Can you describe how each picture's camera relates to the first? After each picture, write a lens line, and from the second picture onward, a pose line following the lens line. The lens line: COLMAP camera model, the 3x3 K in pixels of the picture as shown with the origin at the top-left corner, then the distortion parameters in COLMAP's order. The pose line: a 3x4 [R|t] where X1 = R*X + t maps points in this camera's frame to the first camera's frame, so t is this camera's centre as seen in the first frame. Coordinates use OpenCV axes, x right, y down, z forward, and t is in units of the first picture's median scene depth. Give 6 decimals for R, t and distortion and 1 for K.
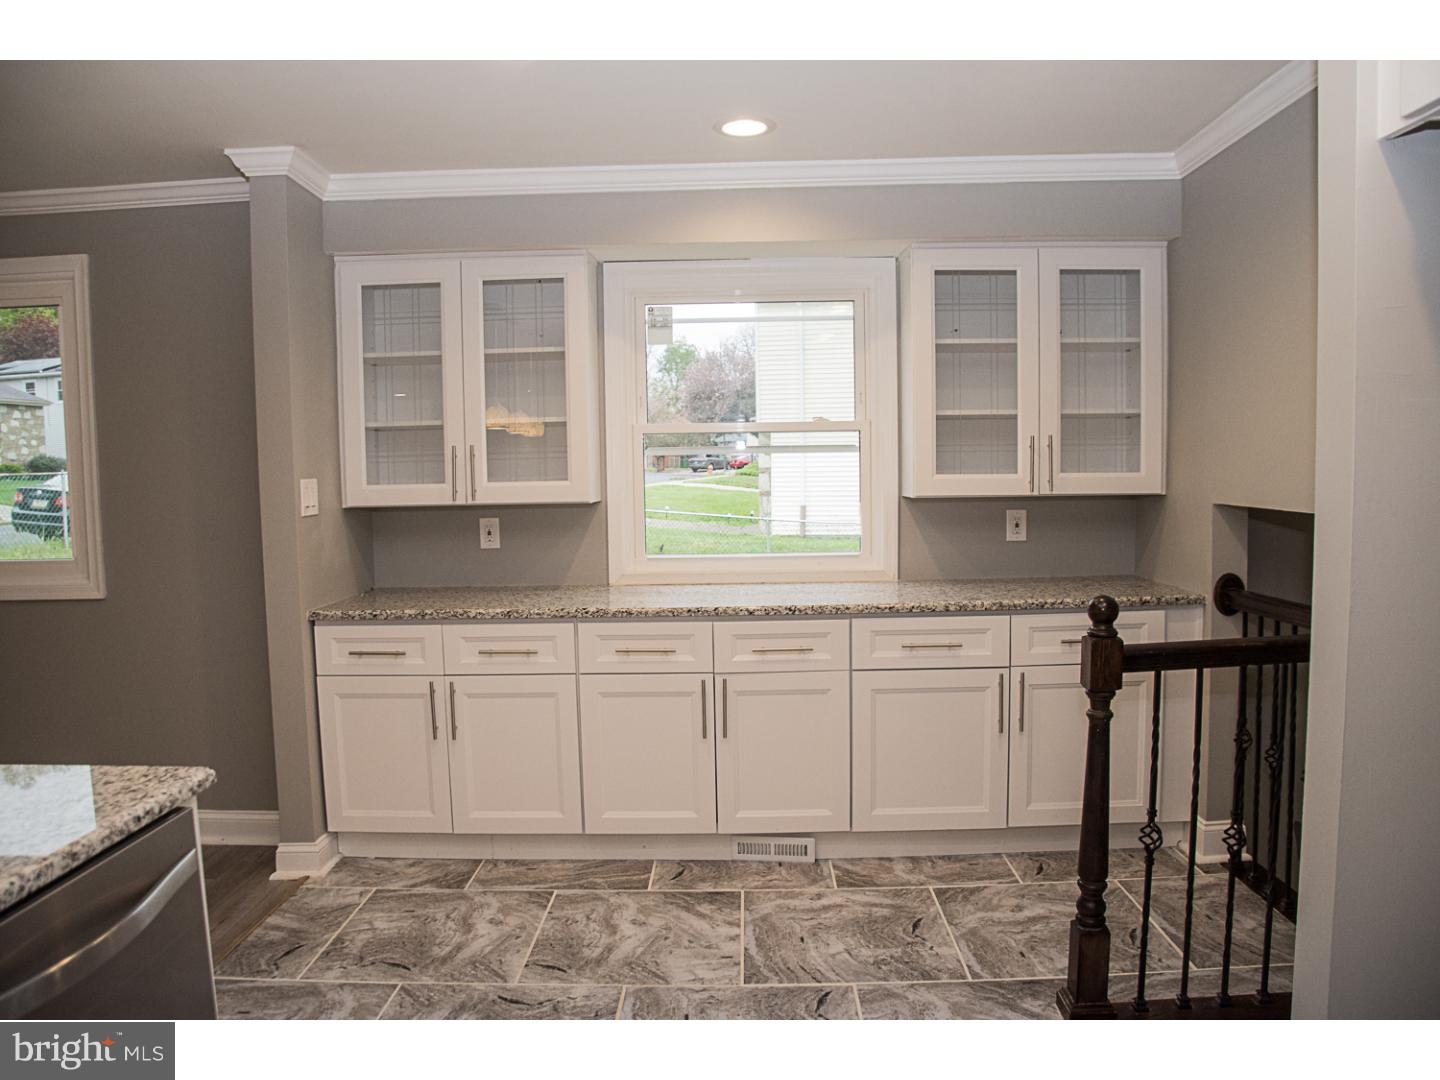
lens RADIAL K [[1014.1, 0, 725.4], [0, 1014.1, 545.0], [0, 0, 1]] dist [-0.133218, 0.070599]
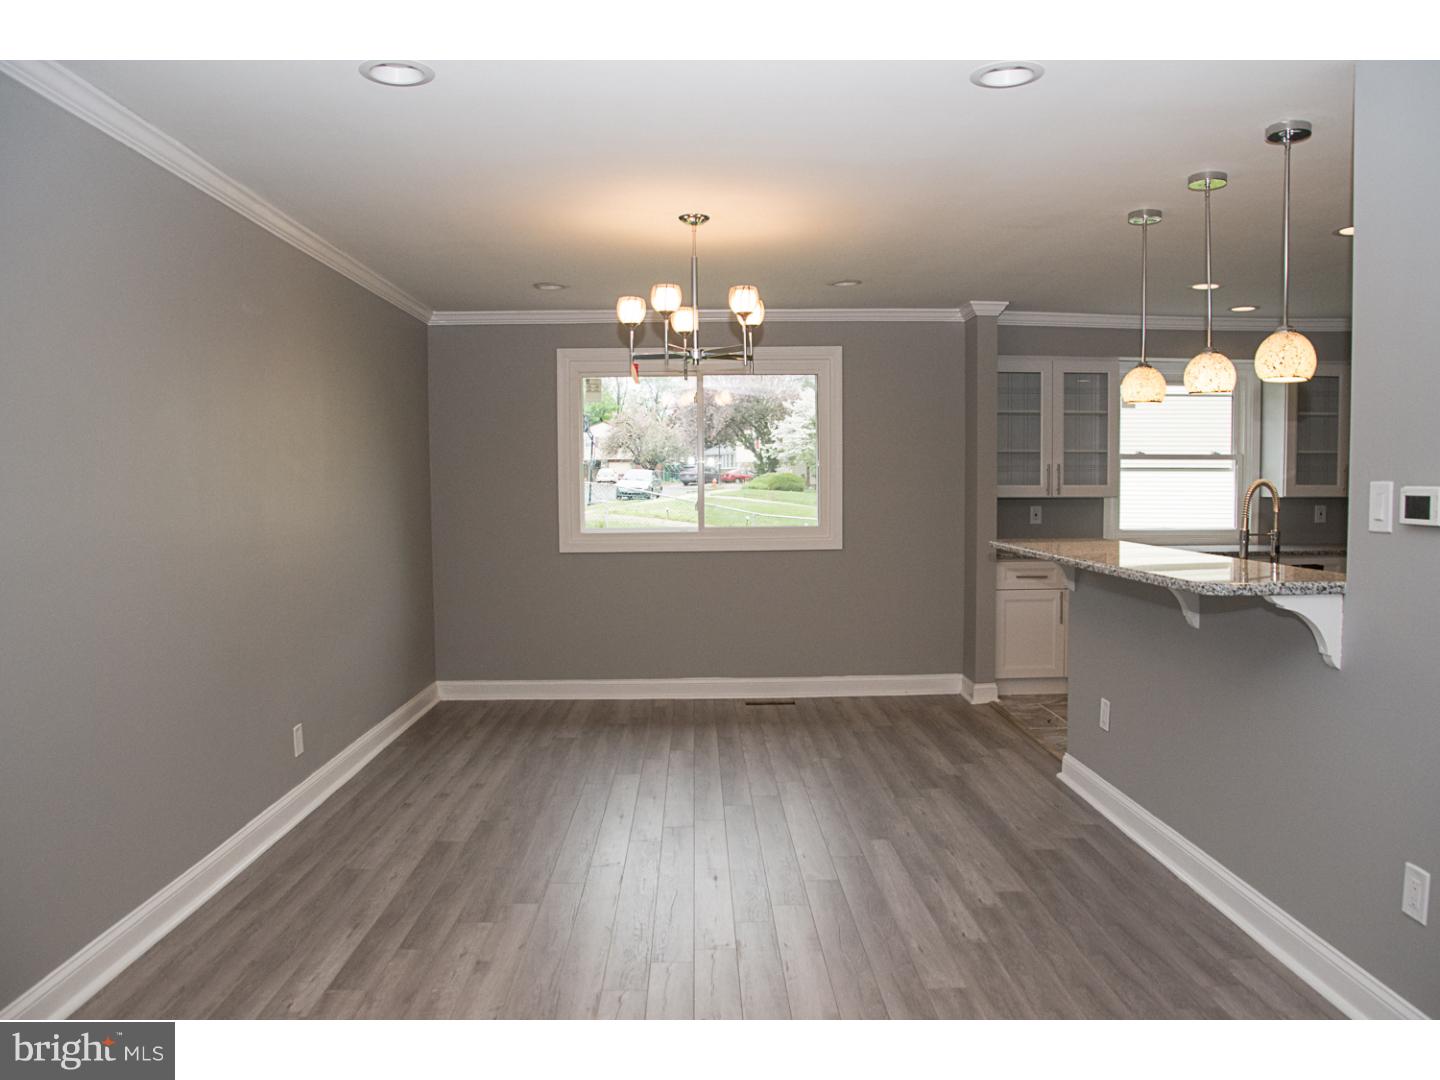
lens RADIAL K [[1014.1, 0, 750.4], [0, 1014.1, 547.7], [0, 0, 1]] dist [-0.133218, 0.070599]
pose [[0.998355, 0.006166, 0.056998, -0.901774], [-0.005523, 0.999919, -0.011434, 0.073176], [-0.057064, 0.011101, 0.998309, -0.753180]]
